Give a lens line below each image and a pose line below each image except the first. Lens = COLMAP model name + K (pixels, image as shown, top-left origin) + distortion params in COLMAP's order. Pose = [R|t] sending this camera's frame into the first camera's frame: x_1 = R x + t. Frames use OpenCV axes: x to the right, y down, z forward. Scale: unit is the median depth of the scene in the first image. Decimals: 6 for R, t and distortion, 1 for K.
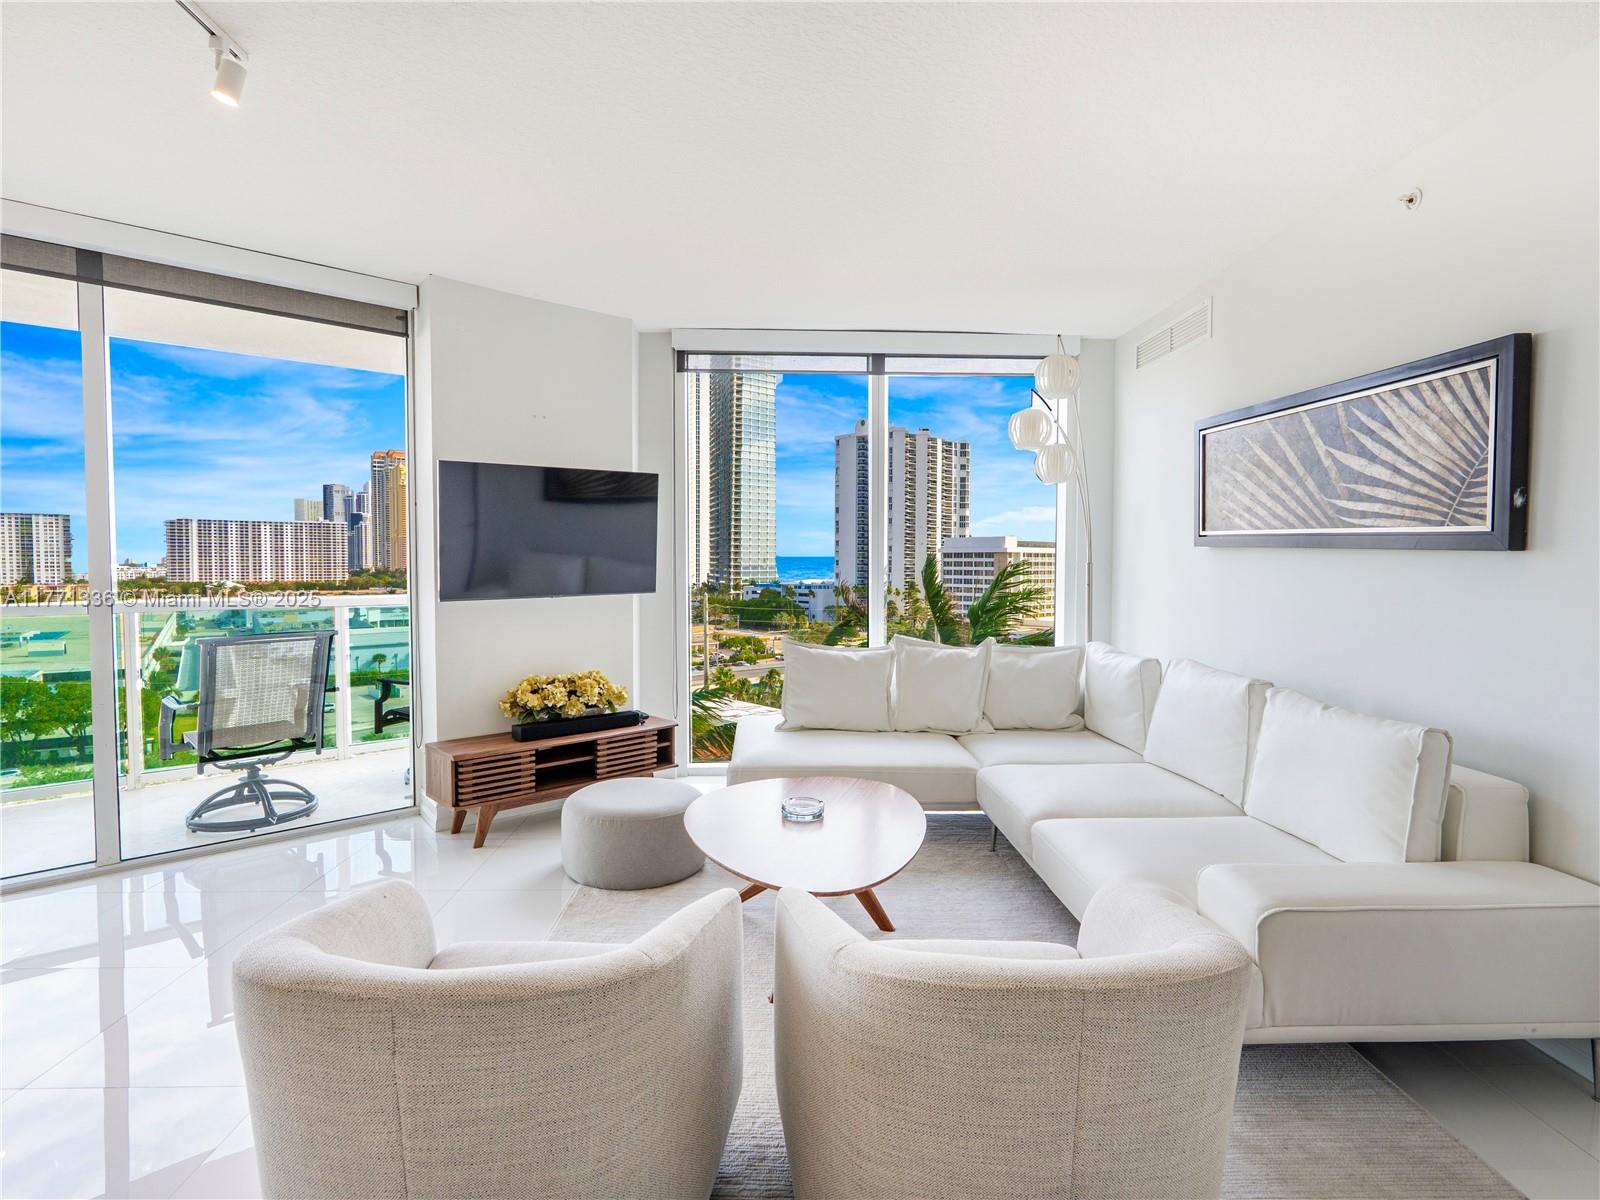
lens RADIAL K [[830.3, 0, 802.2], [0, 830.3, 593.9], [0, 0, 1]] dist [-0.005032, 0.001113]
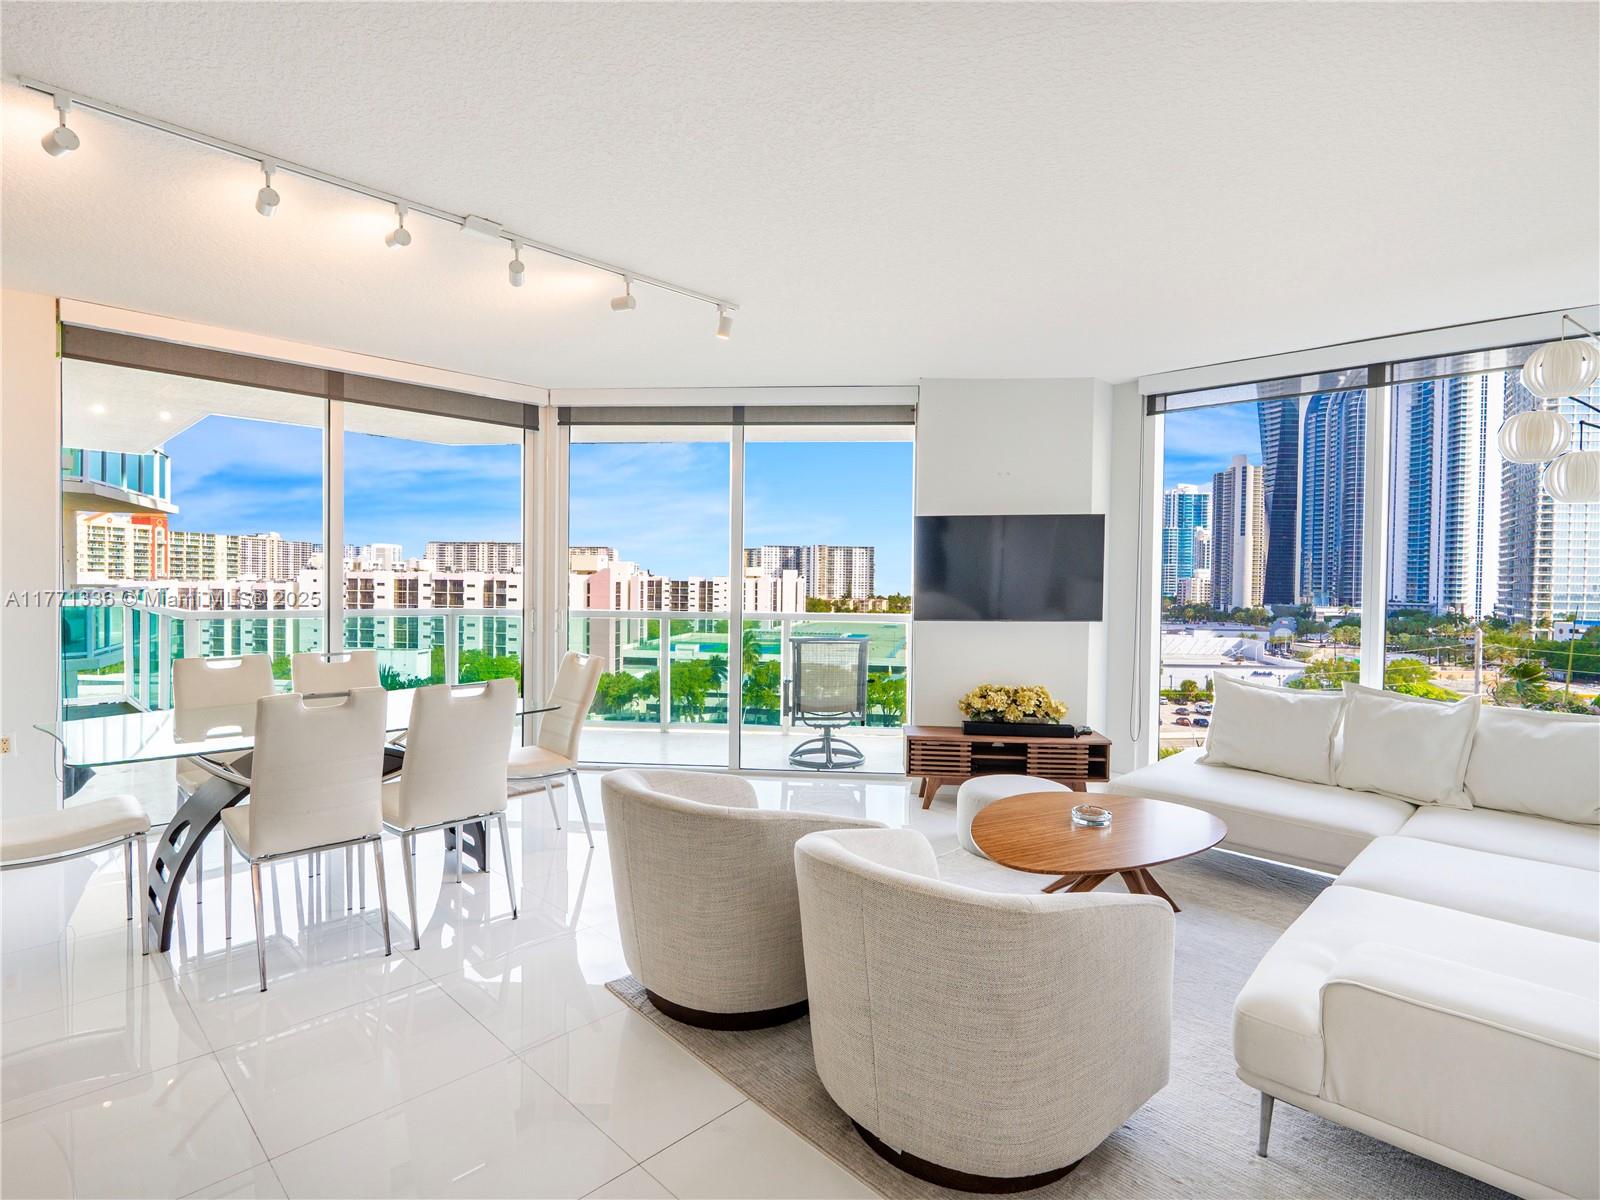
lens RADIAL K [[829.9, 0, 798.1], [0, 829.9, 597.3], [0, 0, 1]] dist [-0.005121, 0.001552]
pose [[0.684971, 0.021378, -0.728256, 0.377165], [-0.038739, 0.999224, -0.007105, -0.011354], [0.727539, 0.033079, 0.685268, -0.054619]]
